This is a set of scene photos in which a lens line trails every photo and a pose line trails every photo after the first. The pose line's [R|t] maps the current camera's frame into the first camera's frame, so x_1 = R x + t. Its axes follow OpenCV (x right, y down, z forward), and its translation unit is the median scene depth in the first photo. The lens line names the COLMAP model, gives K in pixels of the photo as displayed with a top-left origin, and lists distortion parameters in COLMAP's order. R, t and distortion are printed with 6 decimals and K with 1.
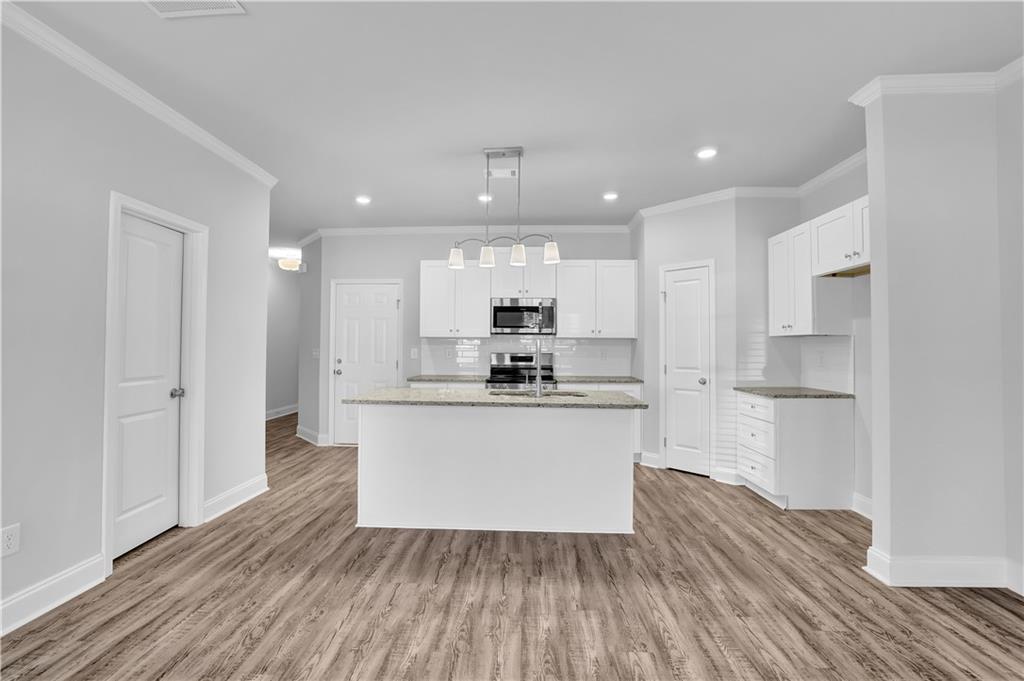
lens RADIAL K [[437.6, 0, 509.8], [0, 437.6, 337.5], [0, 0, 1]] dist [-0.041813, 0.012257]
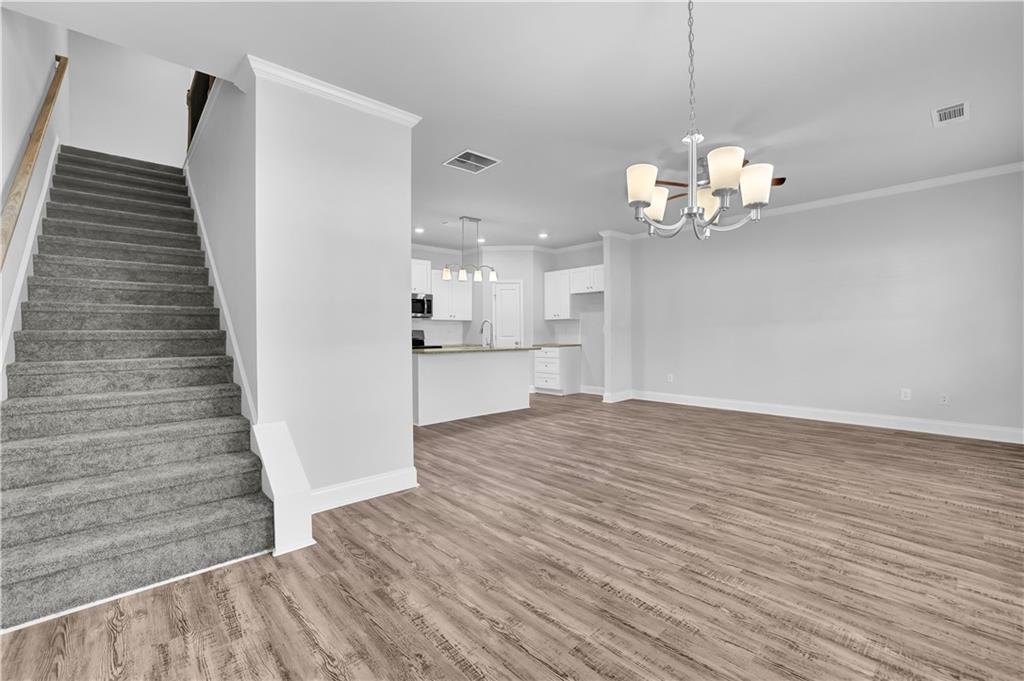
lens RADIAL K [[437.6, 0, 510.7], [0, 437.6, 337.0], [0, 0, 1]] dist [-0.041813, 0.012257]
pose [[0.706901, -0.017813, 0.707088, -1.301177], [-0.002876, 0.999602, 0.028057, 0.027617], [-0.707307, -0.021867, 0.706569, -0.481816]]
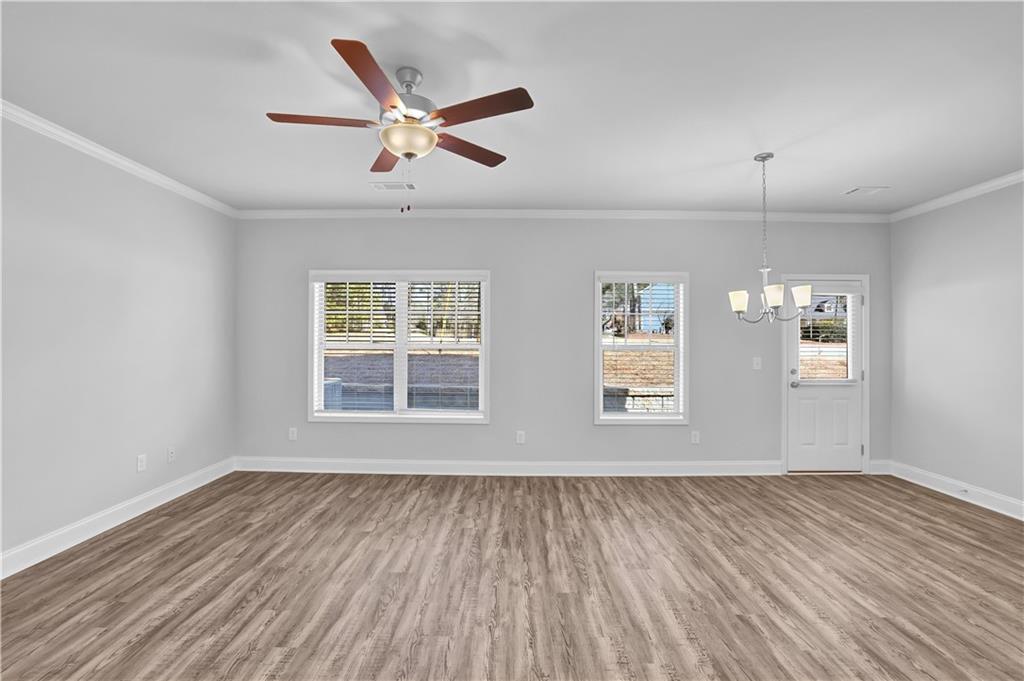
lens RADIAL K [[437.6, 0, 506.5], [0, 437.6, 336.8], [0, 0, 1]] dist [-0.041813, 0.012257]
pose [[-0.999467, -0.008628, -0.031476, -0.093387], [-0.007653, 0.999492, -0.030951, -0.022900], [0.031727, -0.030693, -0.999025, 0.740995]]
